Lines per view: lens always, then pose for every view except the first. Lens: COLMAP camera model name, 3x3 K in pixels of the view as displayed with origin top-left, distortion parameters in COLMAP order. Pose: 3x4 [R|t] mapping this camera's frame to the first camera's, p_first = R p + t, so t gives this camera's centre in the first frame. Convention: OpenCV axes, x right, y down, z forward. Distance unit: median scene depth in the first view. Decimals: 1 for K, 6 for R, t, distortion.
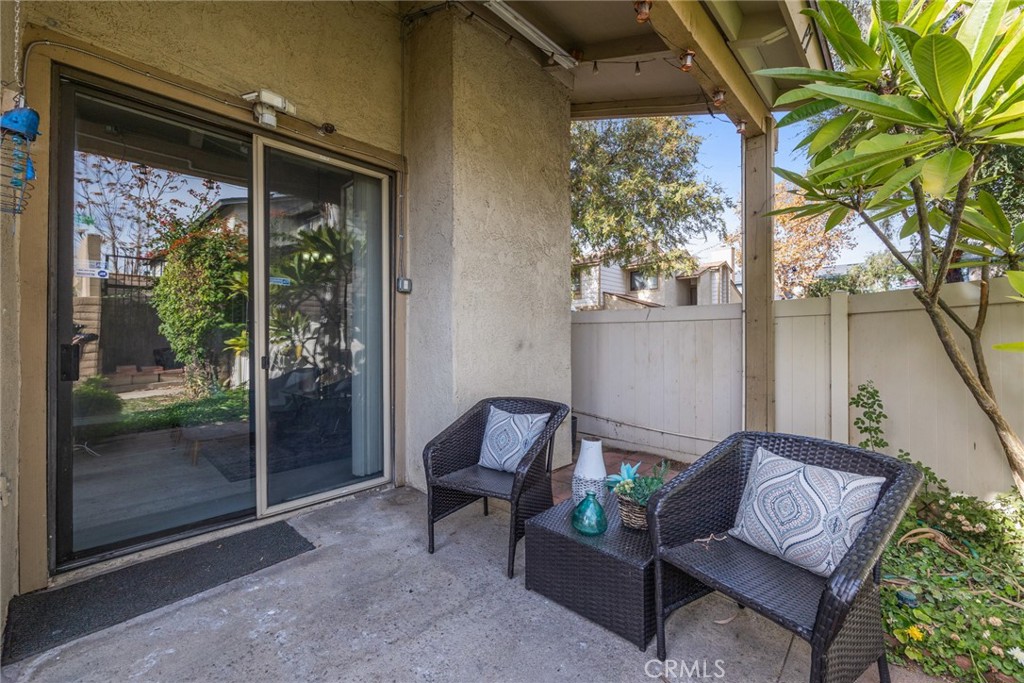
lens RADIAL K [[415.4, 0, 512.0], [0, 415.4, 341.5], [0, 0, 1]] dist [-0.001507, -0.000184]
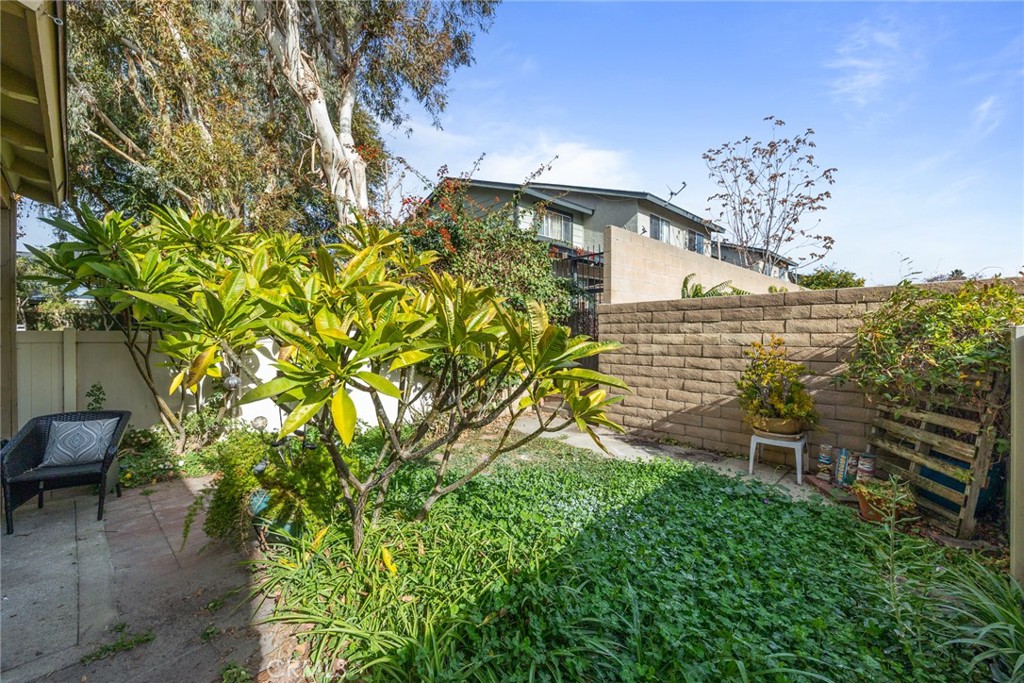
lens RADIAL K [[415.4, 0, 512.0], [0, 415.4, 341.5], [0, 0, 1]] dist [-0.001507, -0.000184]
pose [[-0.005551, -0.001576, 0.999983, -1.066803], [-0.005681, 0.999983, 0.001544, -0.106592], [-0.999968, -0.005672, -0.005560, -0.903993]]
